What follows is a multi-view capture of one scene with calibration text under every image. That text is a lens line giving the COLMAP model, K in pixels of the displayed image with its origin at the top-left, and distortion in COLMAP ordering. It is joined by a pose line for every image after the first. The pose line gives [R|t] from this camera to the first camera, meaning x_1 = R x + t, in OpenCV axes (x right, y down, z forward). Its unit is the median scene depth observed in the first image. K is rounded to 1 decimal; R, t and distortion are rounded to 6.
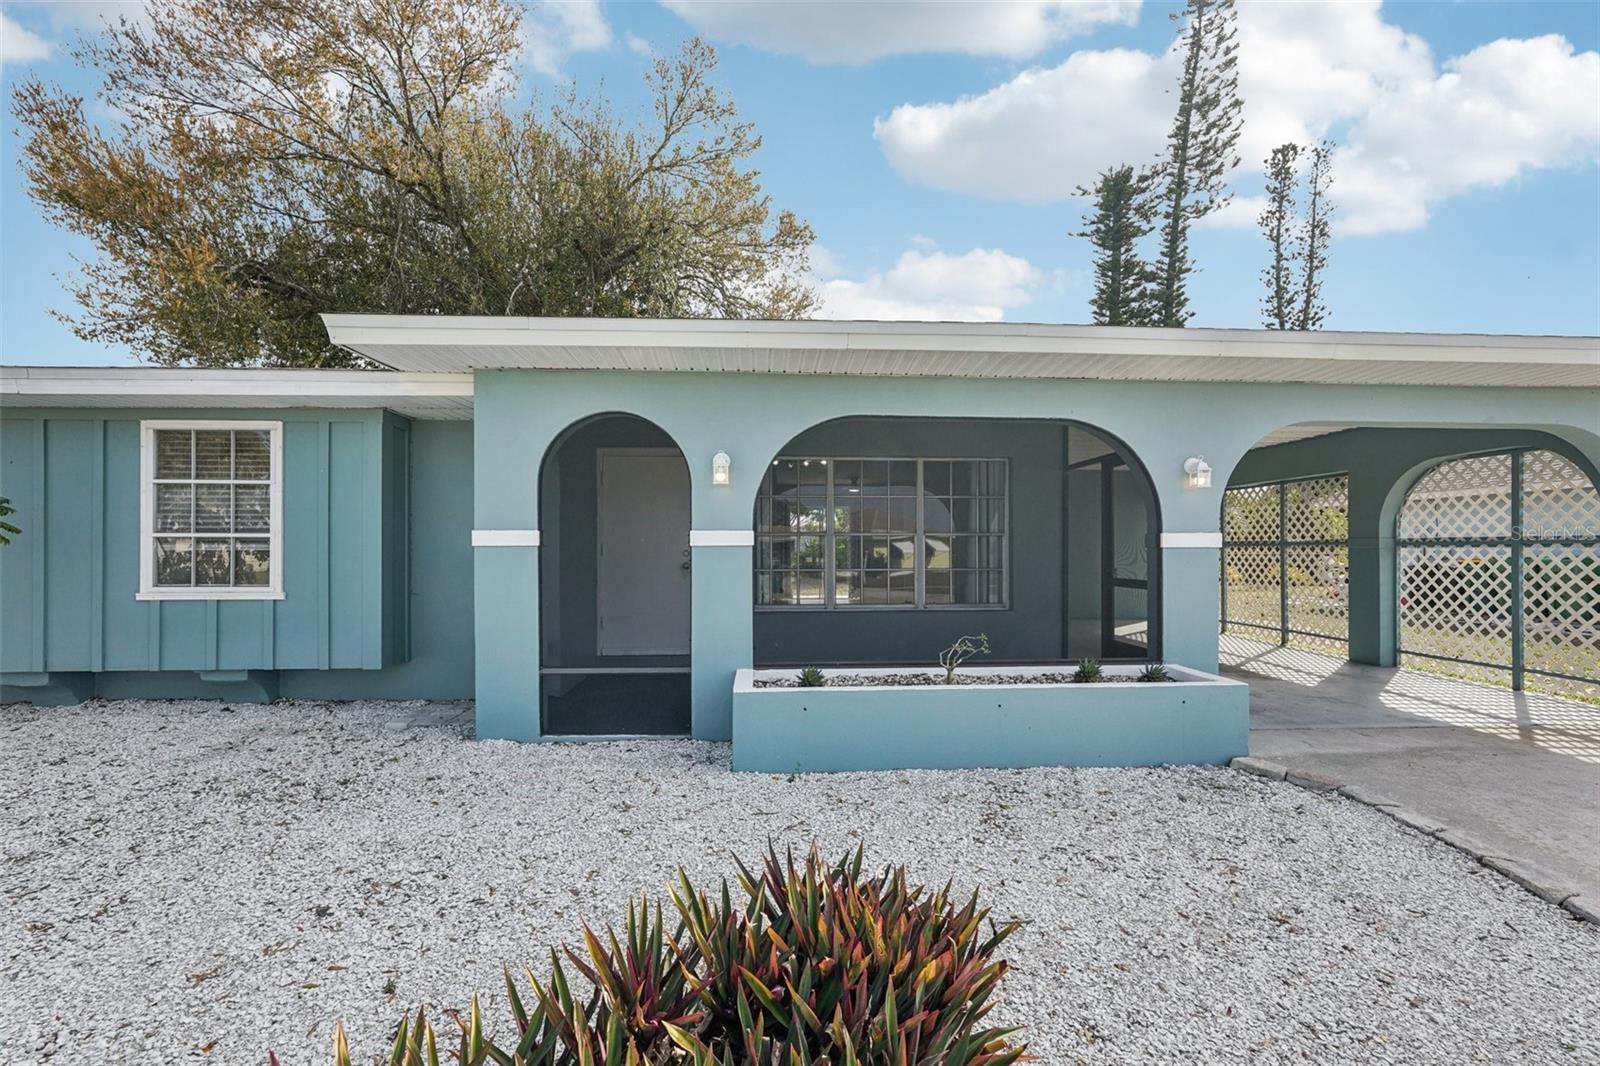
lens RADIAL K [[709.4, 0, 803.3], [0, 709.4, 535.4], [0, 0, 1]] dist [-0.013599, 0.009056]
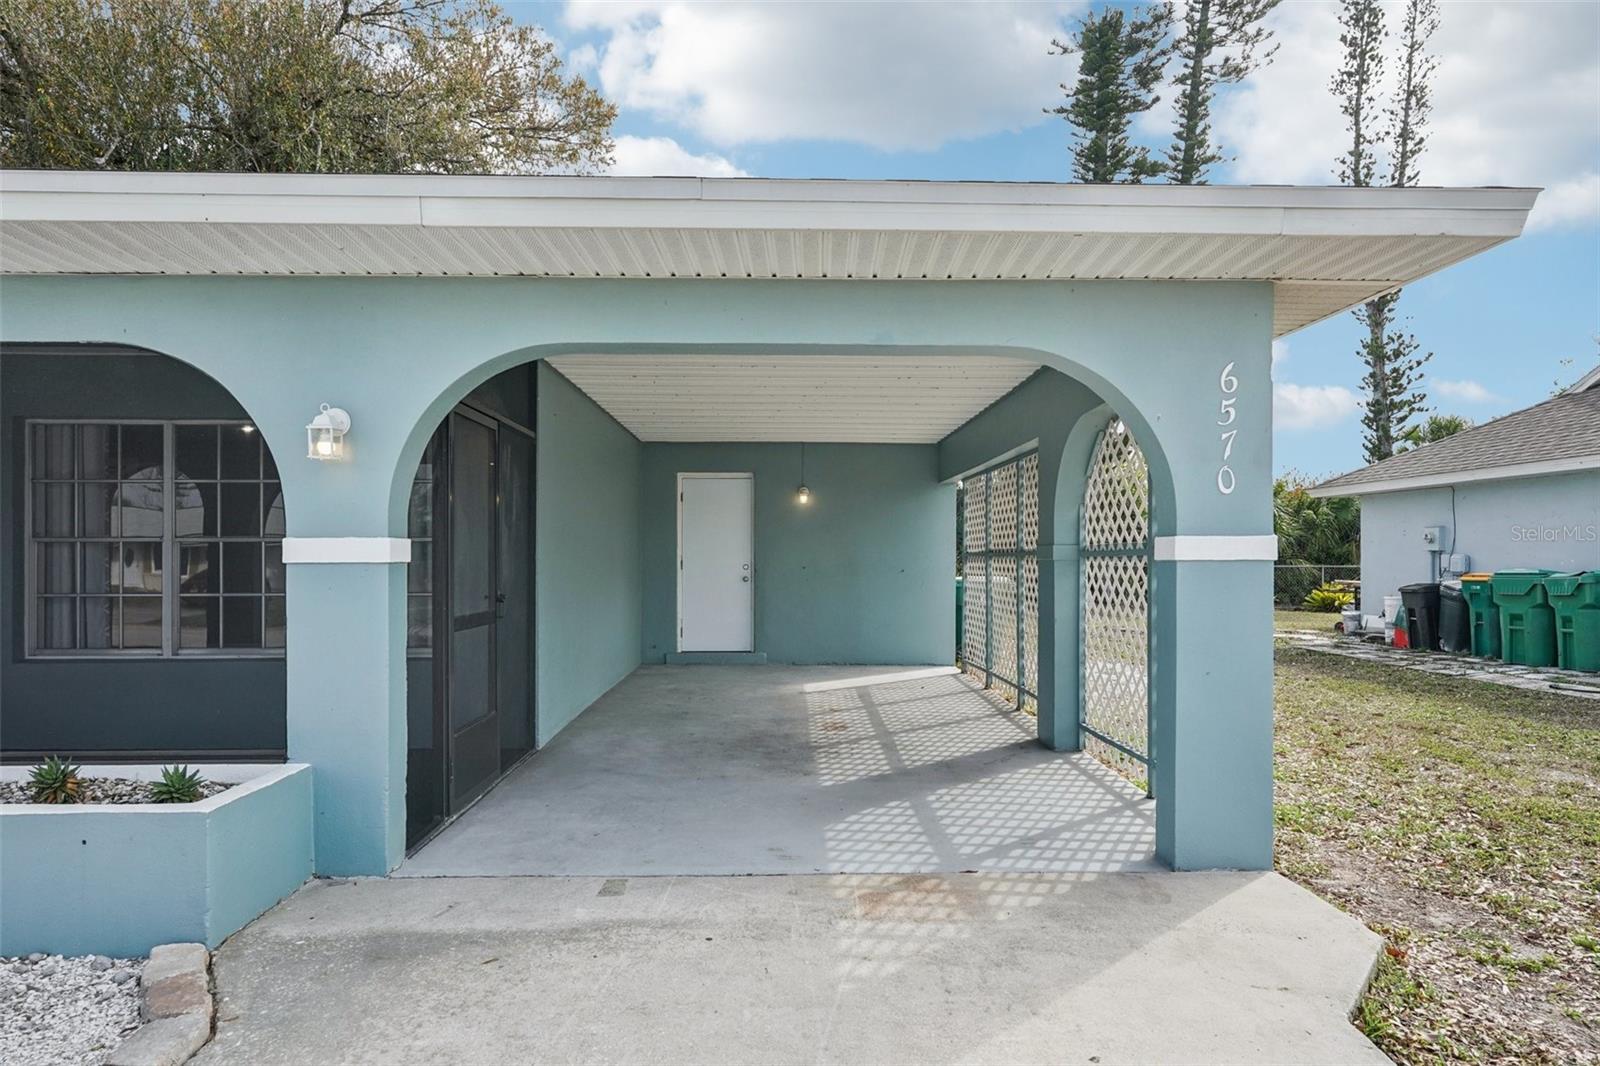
lens RADIAL K [[963.4, 0, 805.1], [0, 963.4, 547.7], [0, 0, 1]] dist [0.001170, -0.002214]
pose [[0.999567, -0.004322, -0.029107, 0.177584], [0.004487, 0.999974, 0.005627, -0.000156], [0.029082, -0.005755, 0.999560, 0.040645]]
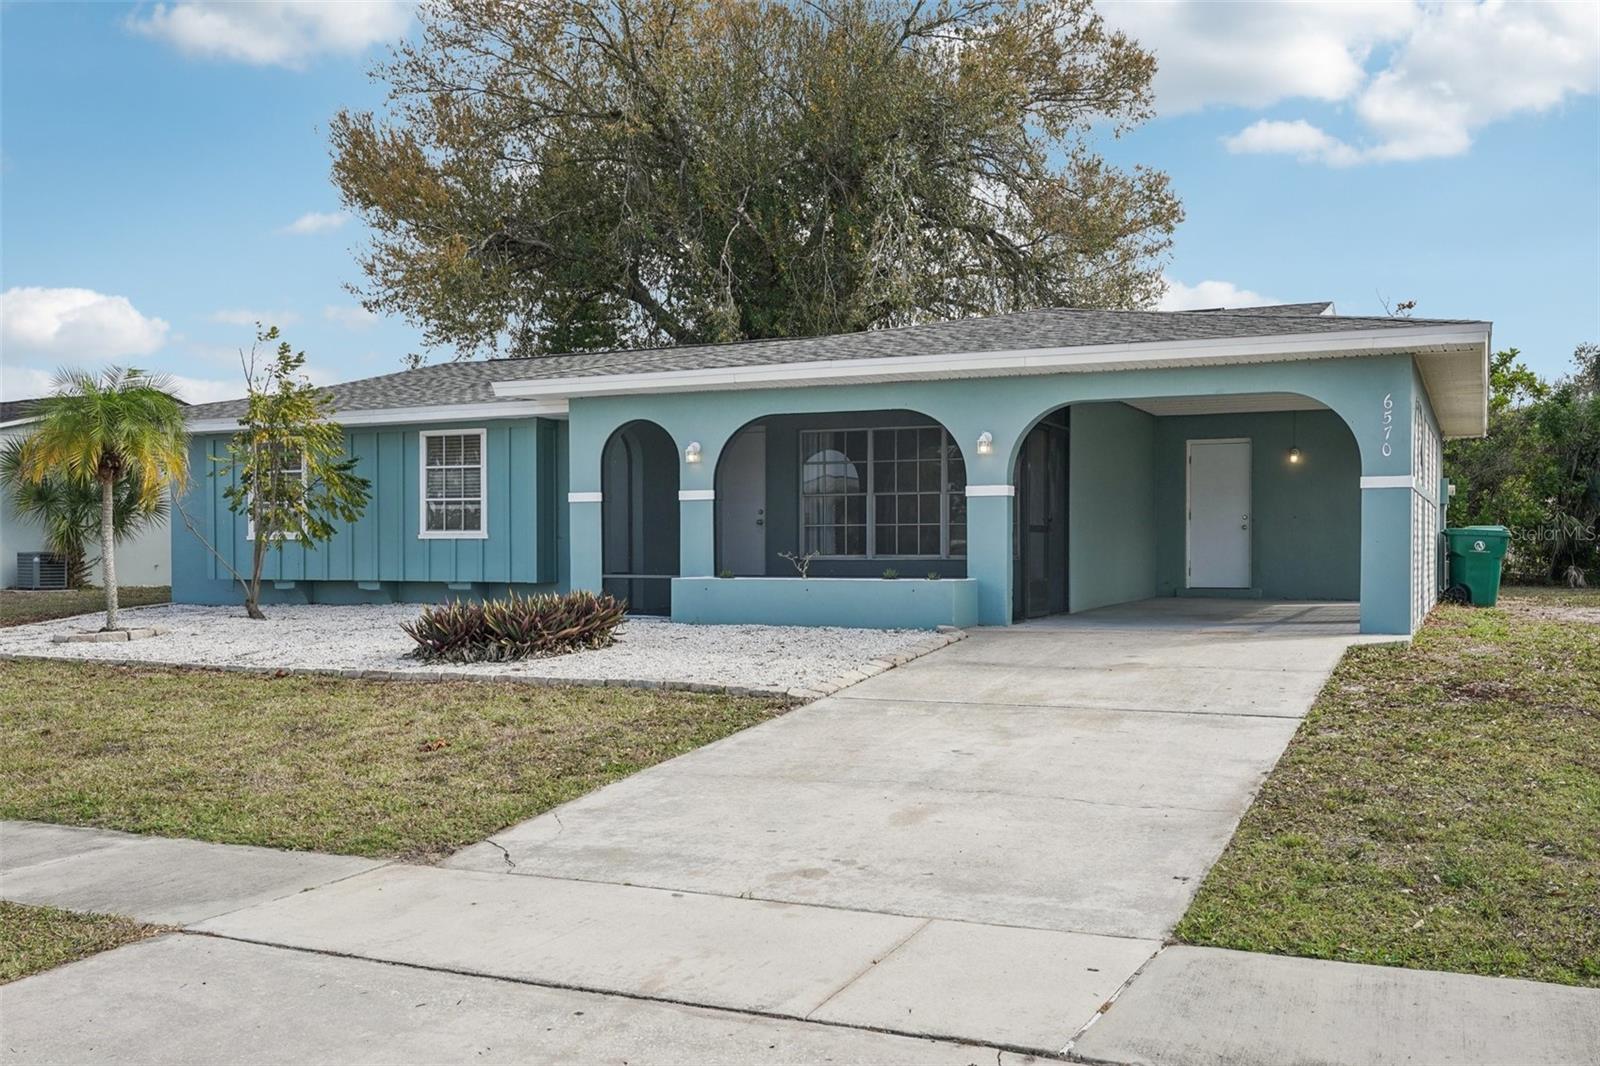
lens RADIAL K [[1462.1, 0, 797.2], [0, 1462.1, 537.6], [0, 0, 1]] dist [-0.015435, 0.000000]
pose [[0.880086, -0.001556, -0.474812, 0.296426], [0.006766, 0.999934, 0.009265, 0.012542], [0.474766, -0.011367, 0.880038, -0.322684]]
